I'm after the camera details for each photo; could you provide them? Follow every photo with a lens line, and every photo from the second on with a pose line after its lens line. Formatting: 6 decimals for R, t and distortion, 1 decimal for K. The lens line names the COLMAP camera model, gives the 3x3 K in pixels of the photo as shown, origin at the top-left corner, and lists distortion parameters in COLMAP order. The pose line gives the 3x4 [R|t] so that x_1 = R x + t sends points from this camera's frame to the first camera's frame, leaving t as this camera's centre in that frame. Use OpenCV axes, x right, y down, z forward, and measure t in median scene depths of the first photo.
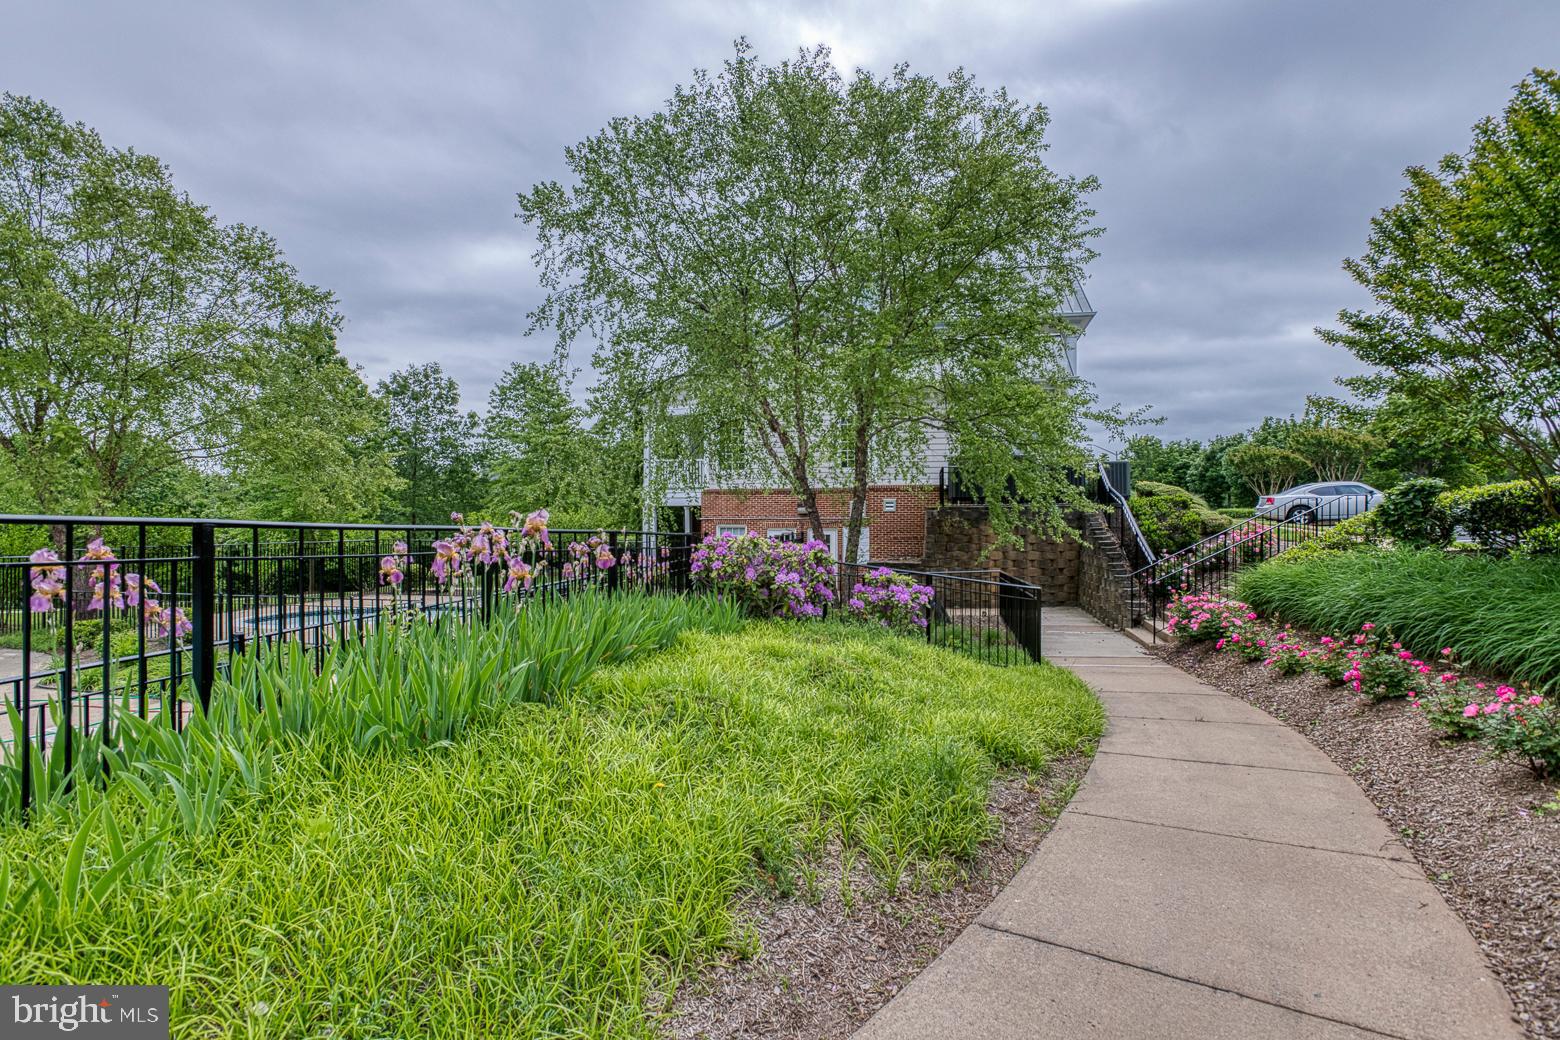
lens RADIAL K [[750.3, 0, 781.1], [0, 750.3, 515.5], [0, 0, 1]] dist [-0.023514, 0.000652]
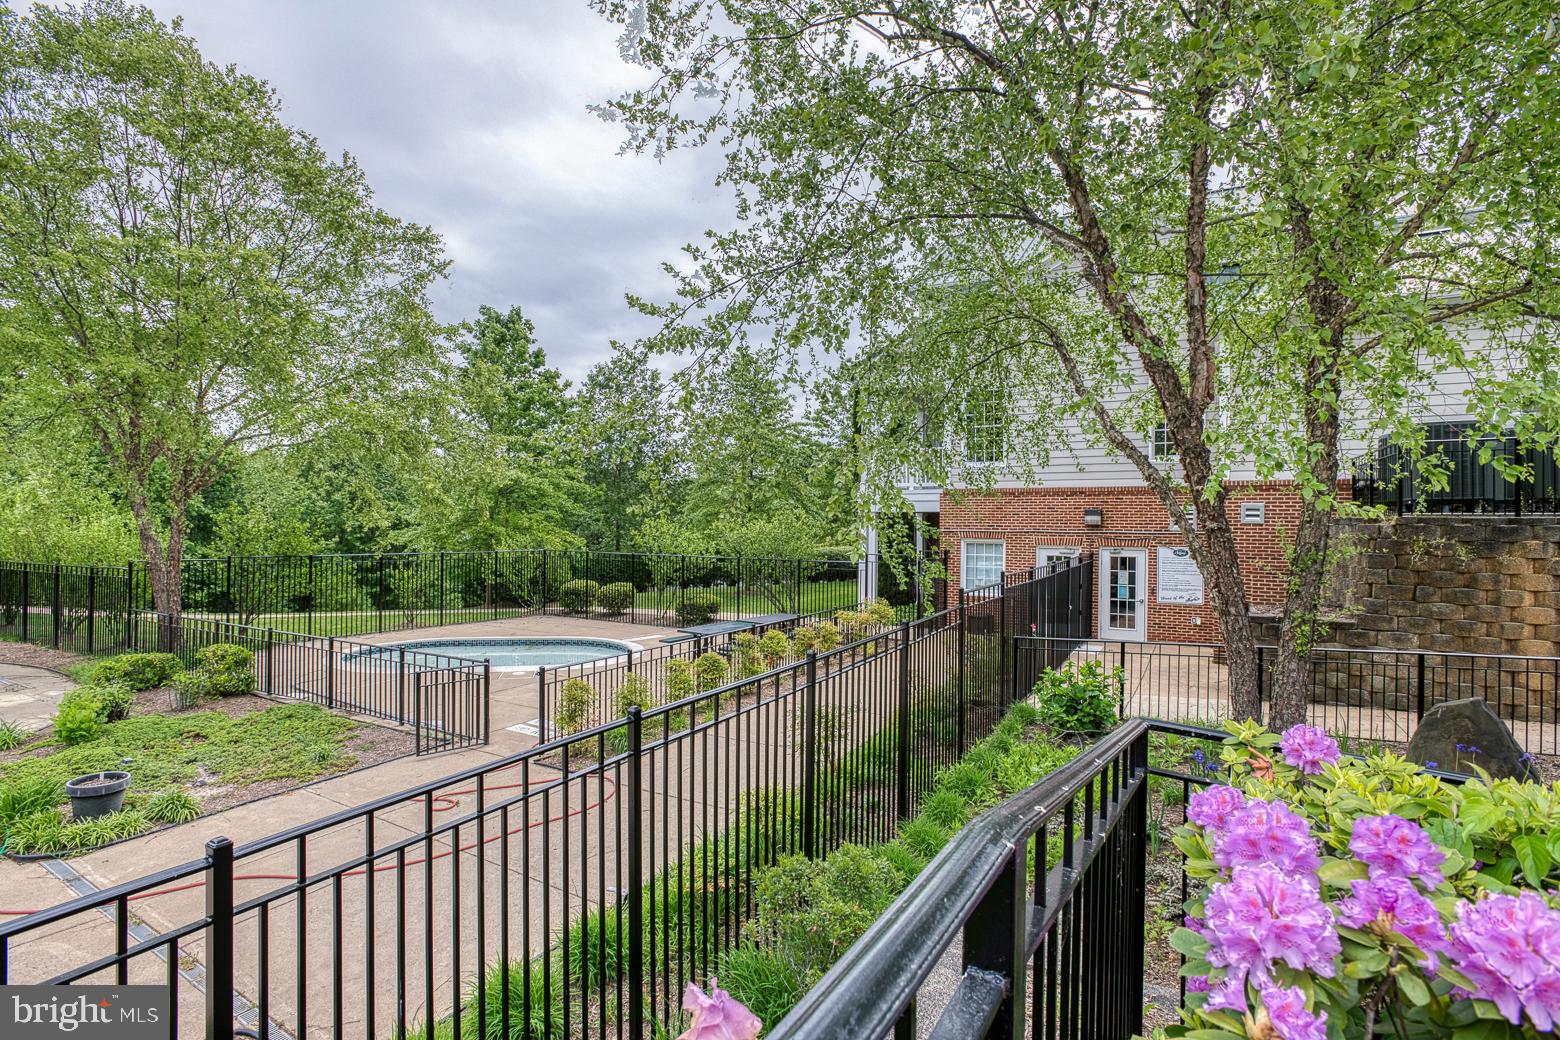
lens RADIAL K [[750.3, 0, 782.8], [0, 750.3, 517.1], [0, 0, 1]] dist [-0.023514, 0.000652]
pose [[0.954844, 0.011645, -0.296879, -0.037695], [-0.013068, 0.999911, -0.002809, -0.003728], [0.296820, 0.006562, 0.954911, 0.285466]]
